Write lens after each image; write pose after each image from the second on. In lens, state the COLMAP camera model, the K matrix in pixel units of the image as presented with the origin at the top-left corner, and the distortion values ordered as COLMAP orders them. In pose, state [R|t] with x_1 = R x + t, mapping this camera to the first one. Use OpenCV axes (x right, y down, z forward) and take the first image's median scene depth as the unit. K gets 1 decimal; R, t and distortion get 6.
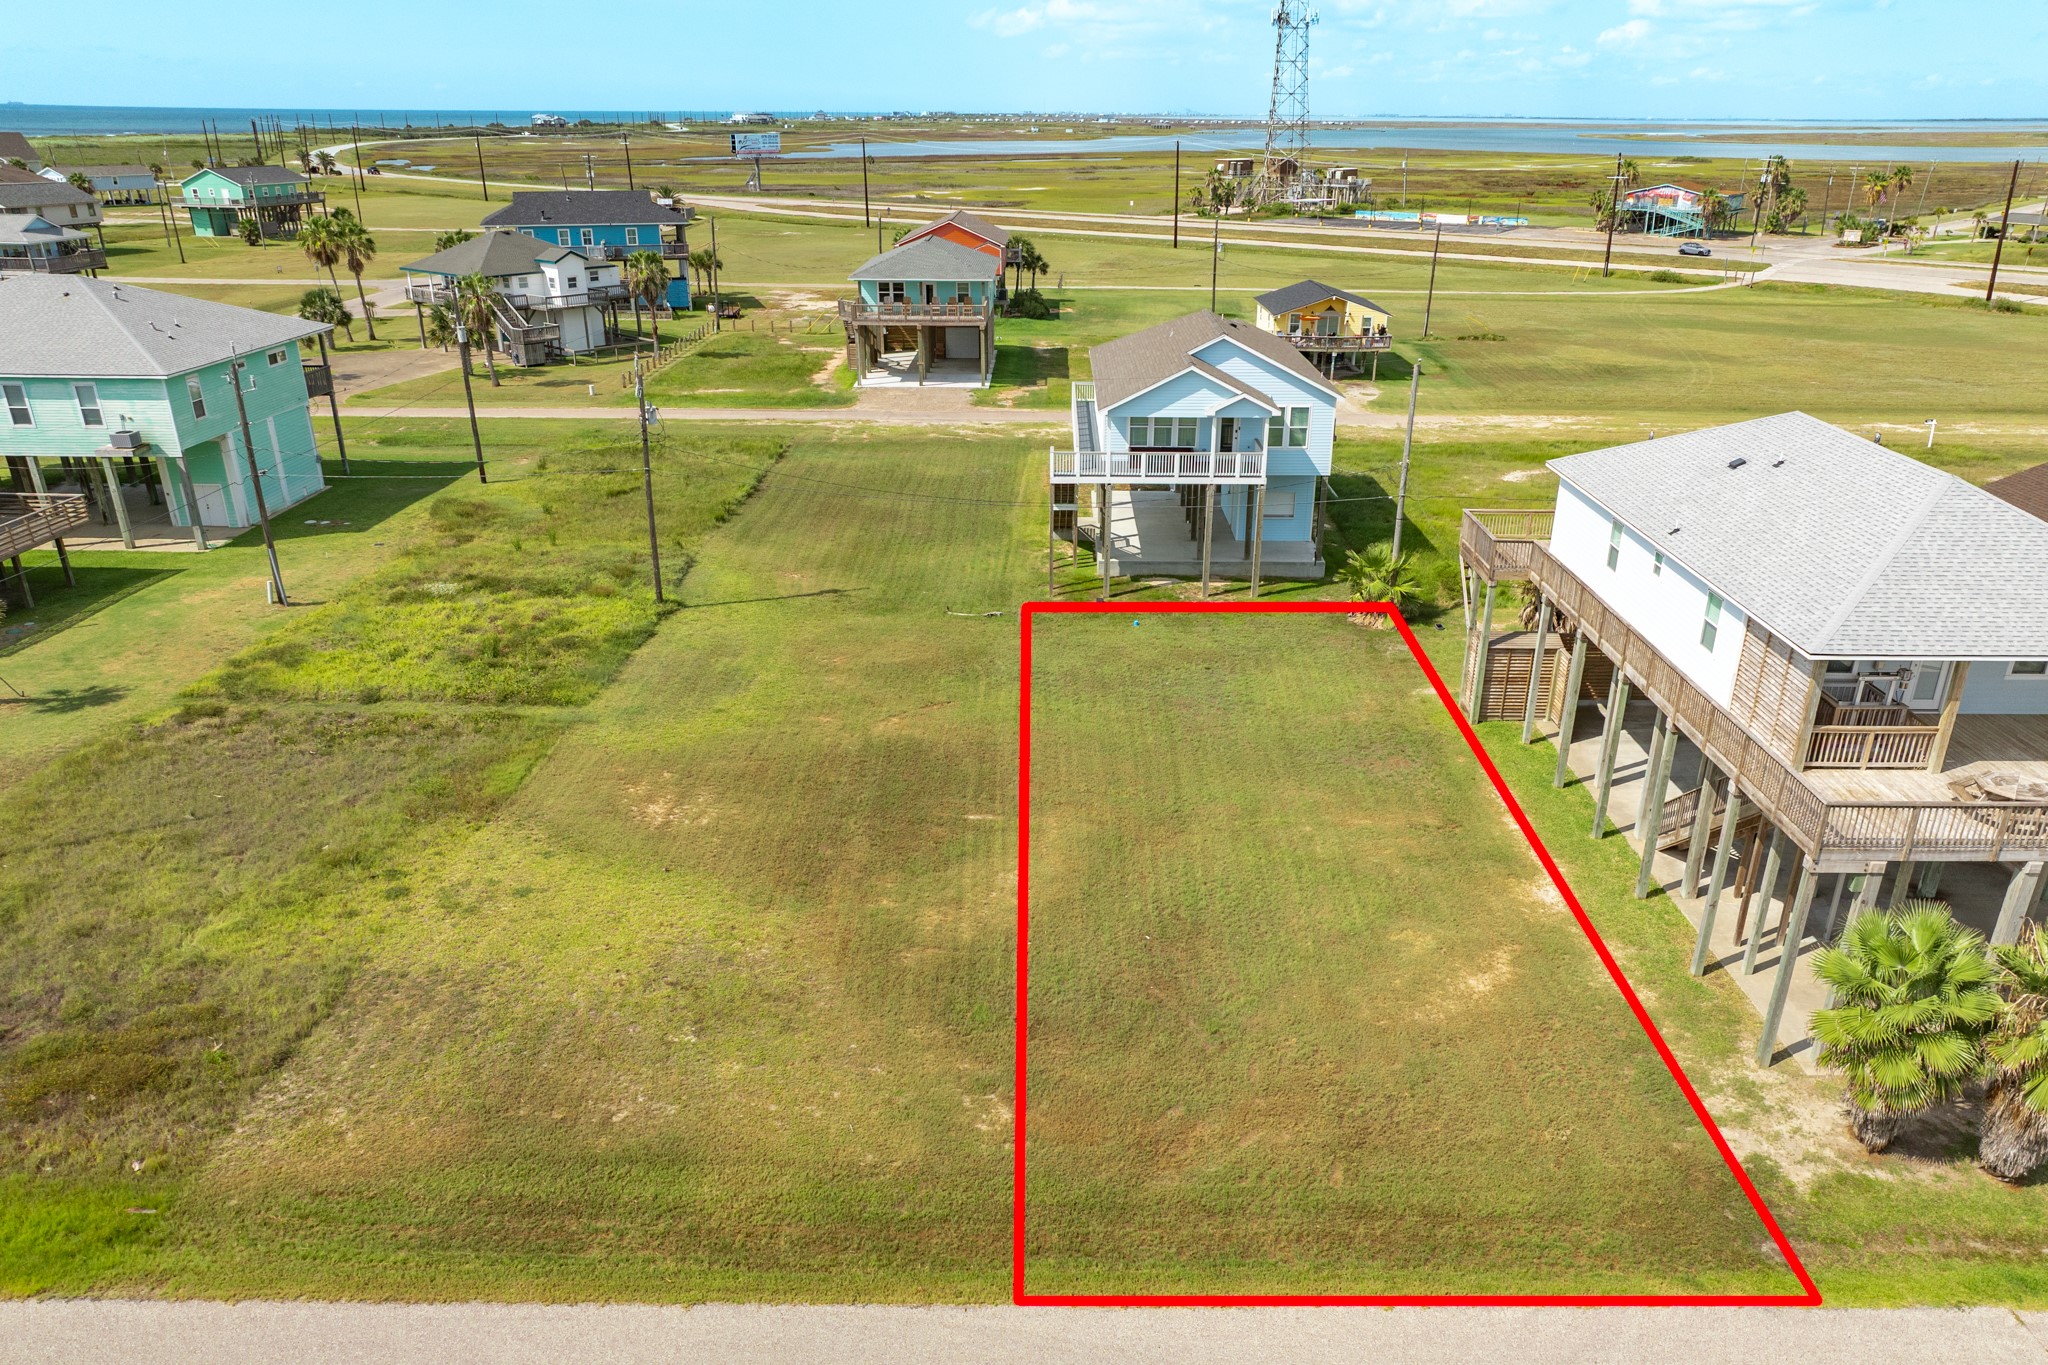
lens RADIAL K [[1445.8, 0, 1056.8], [0, 1445.8, 779.5], [0, 0, 1]] dist [-0.008303, -0.002812]
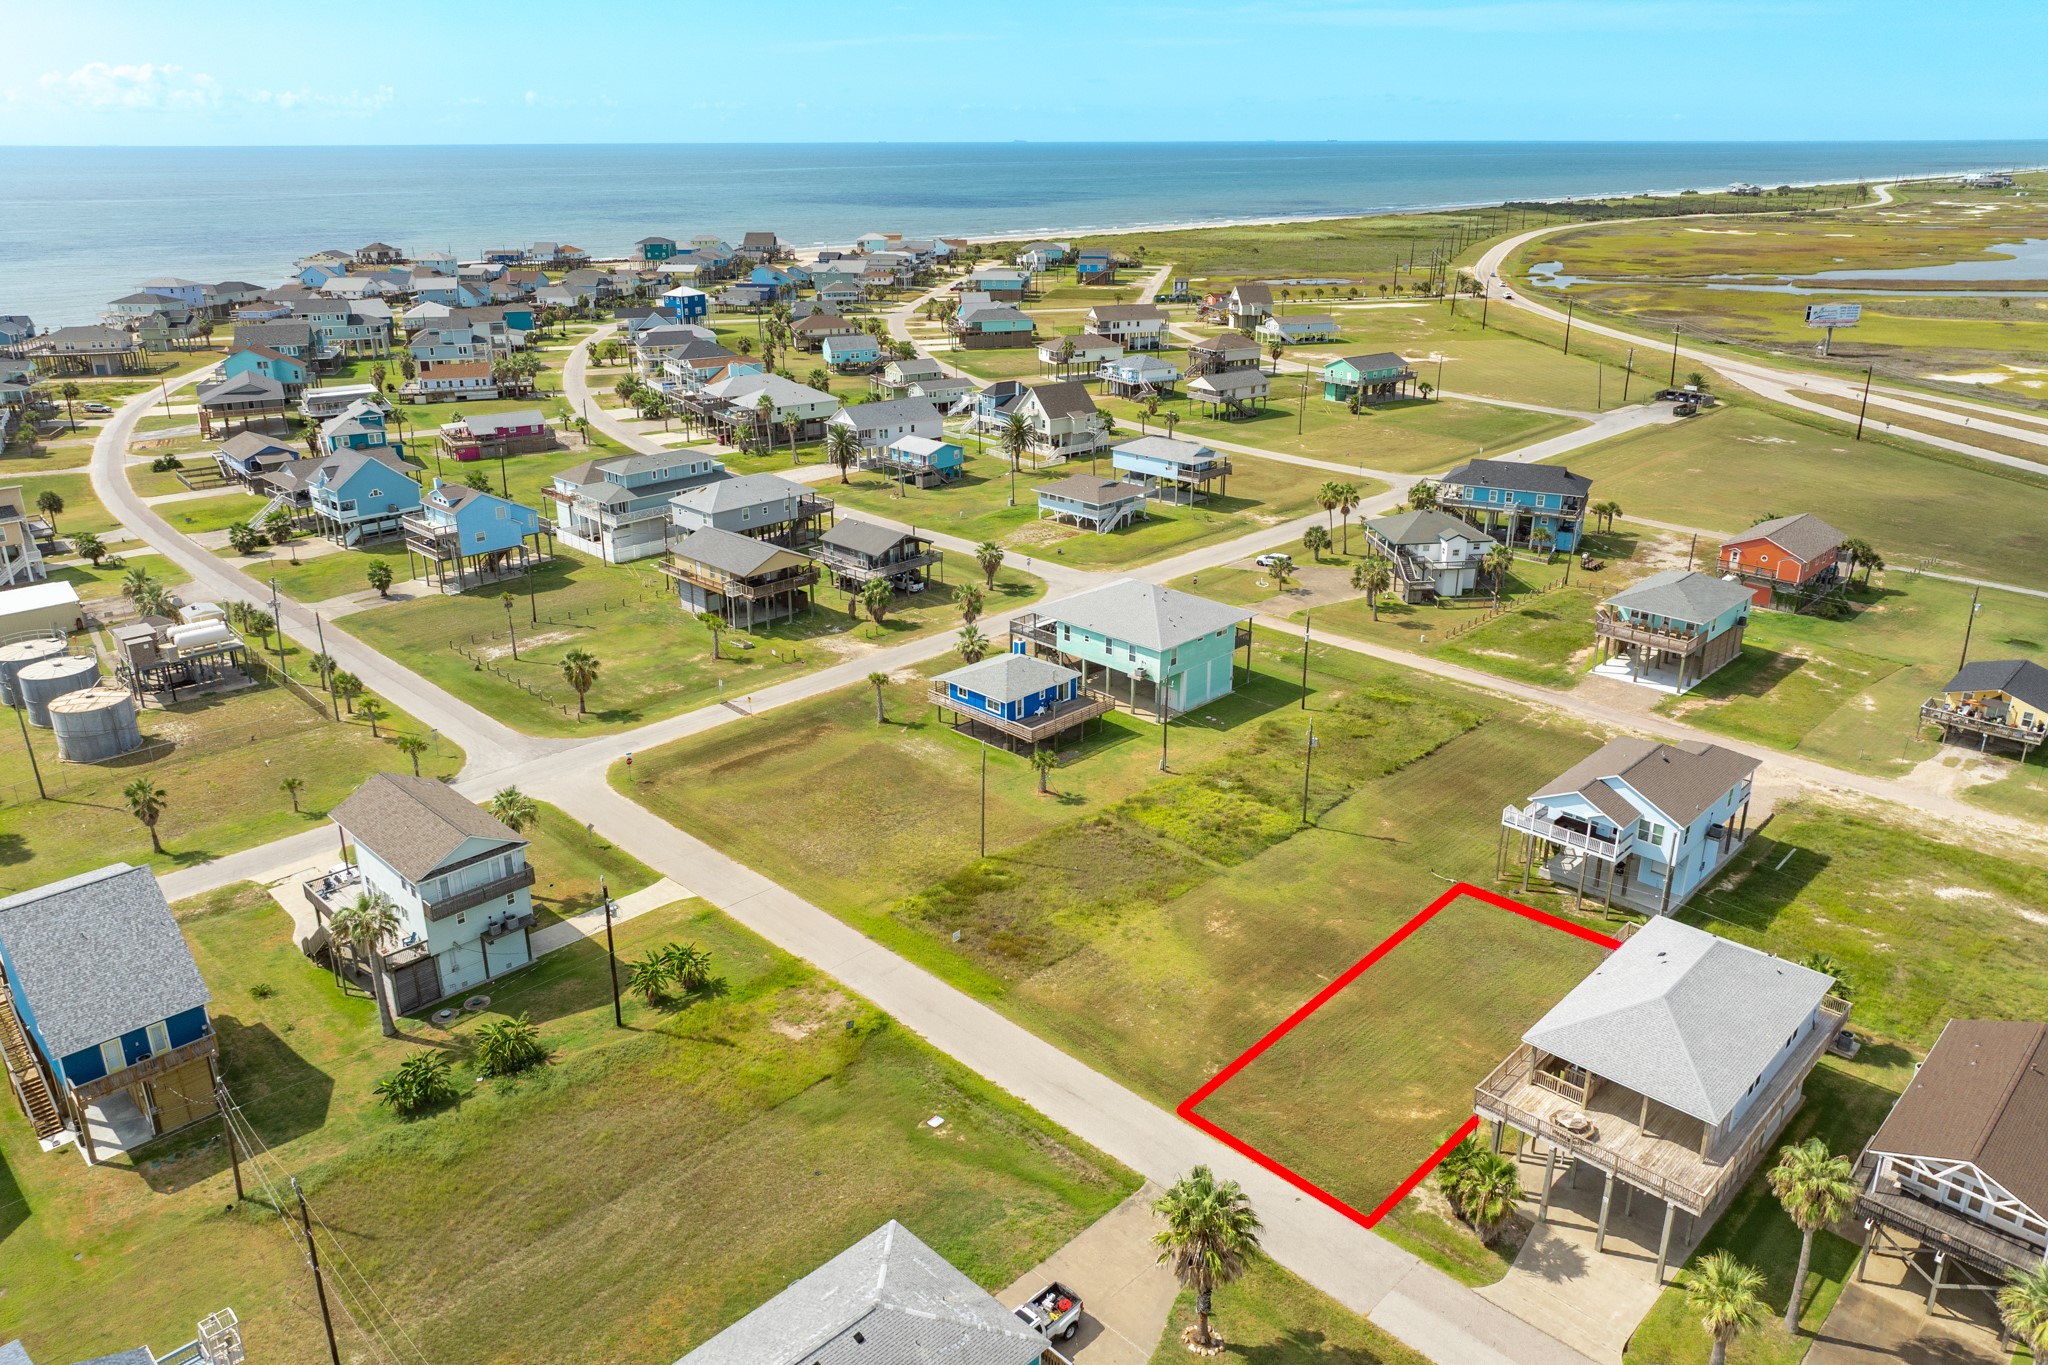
lens RADIAL K [[1426.4, 0, 1026.6], [0, 1426.4, 651.8], [0, 0, 1]] dist [0.001979, -0.004236]
pose [[0.711204, 0.232516, -0.663420, 0.823504], [-0.288430, 0.957141, 0.026254, -0.323847], [0.641090, 0.172678, 0.747787, -0.928101]]
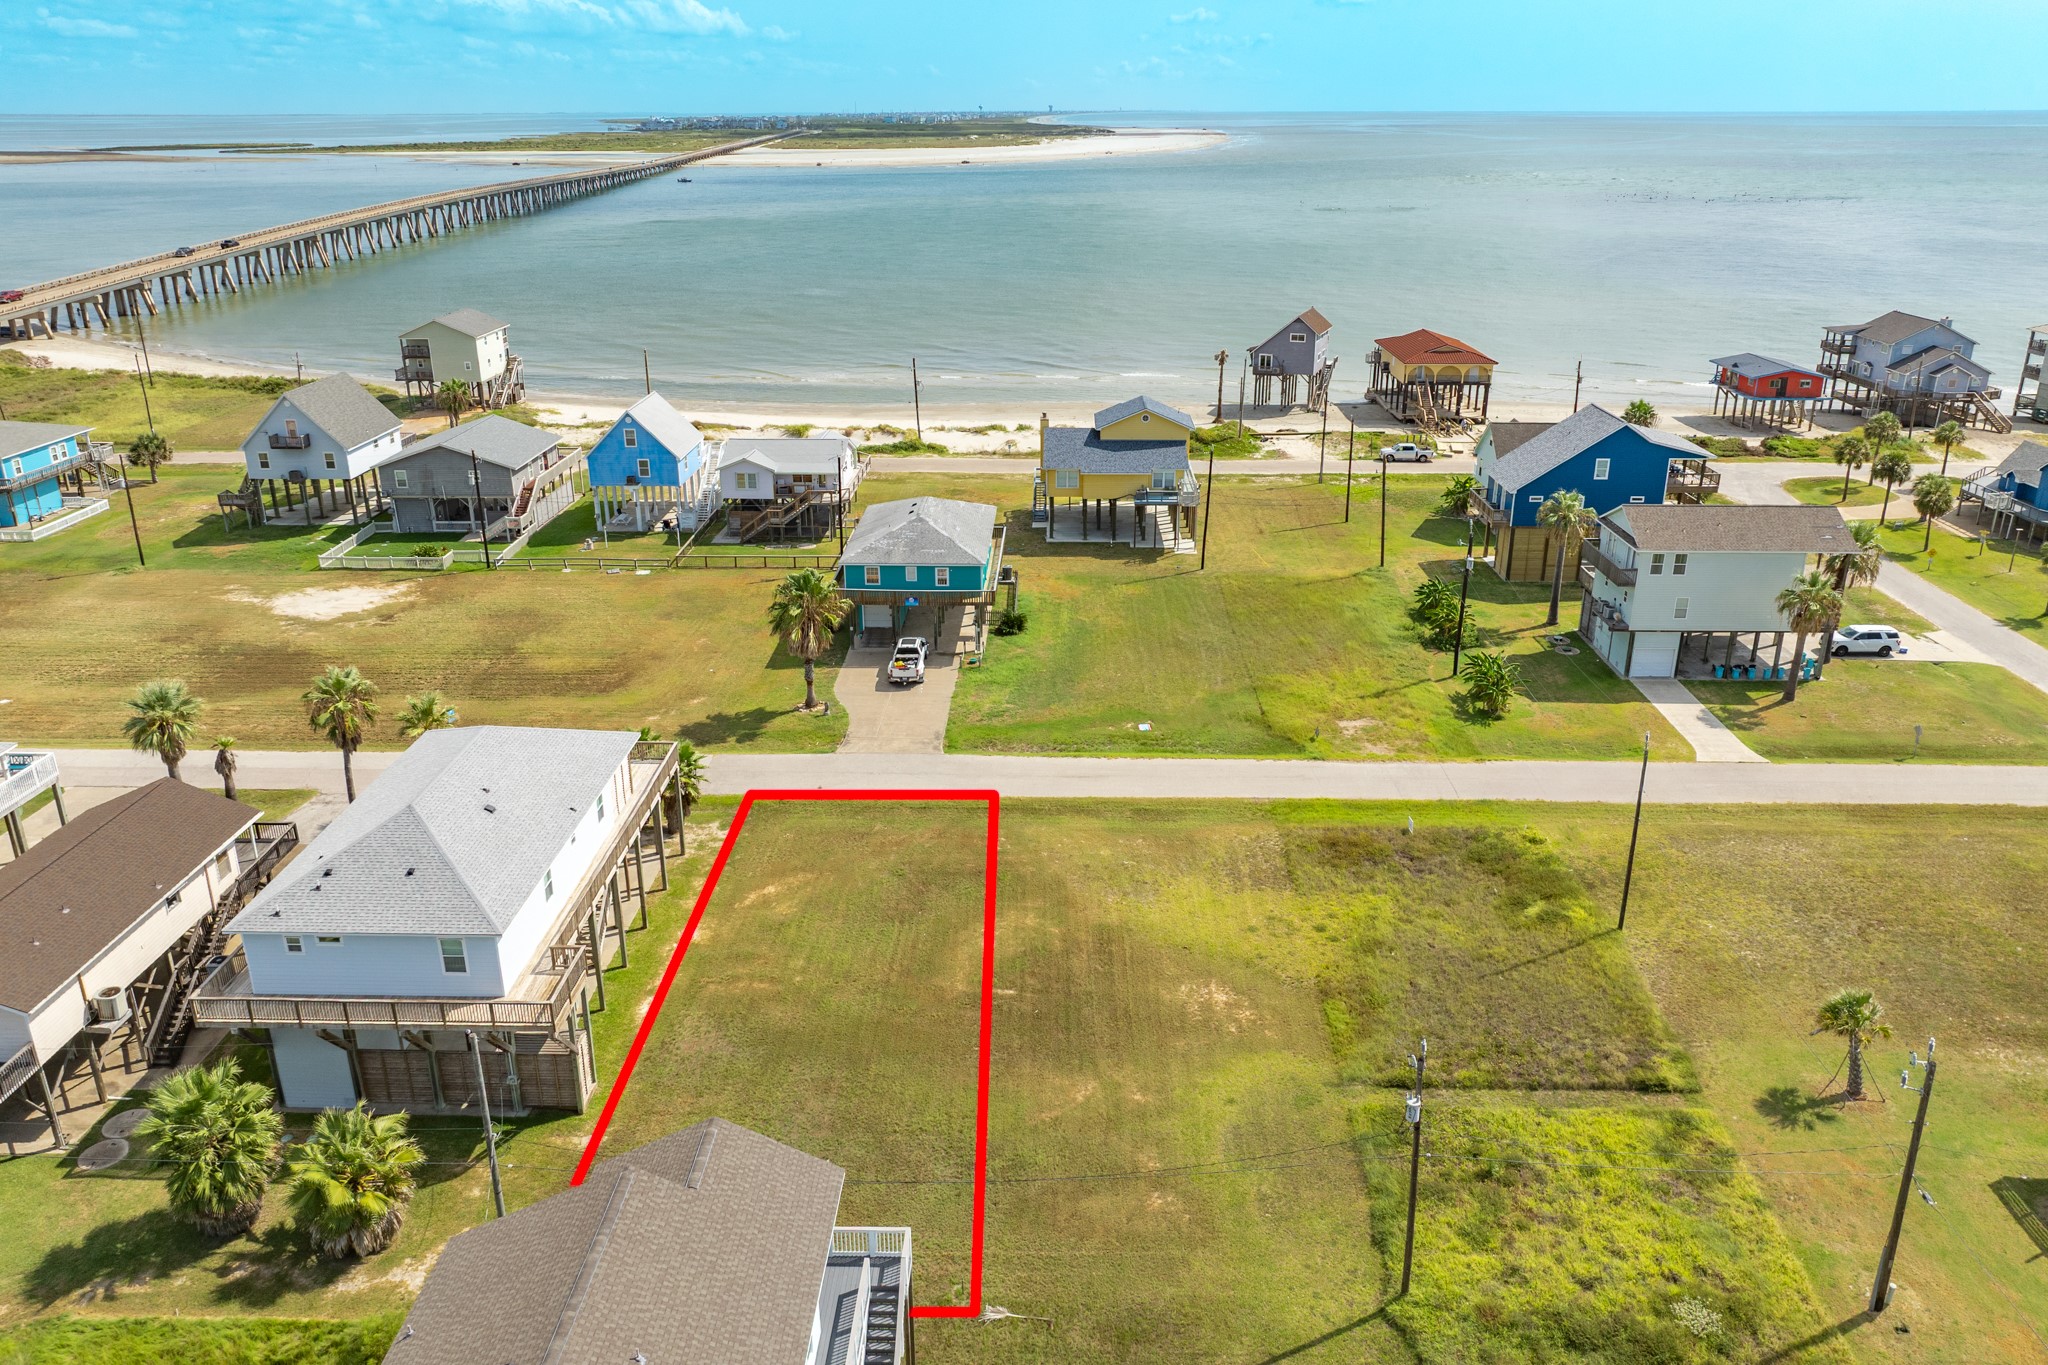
lens RADIAL K [[1426.4, 0, 1026.6], [0, 1426.4, 651.8], [0, 0, 1]] dist [0.001979, -0.004236]
pose [[-0.999660, -0.014091, 0.021946, -0.081530], [0.005915, 0.697055, 0.716994, -1.034186], [-0.025401, 0.716879, -0.696734, 1.417127]]
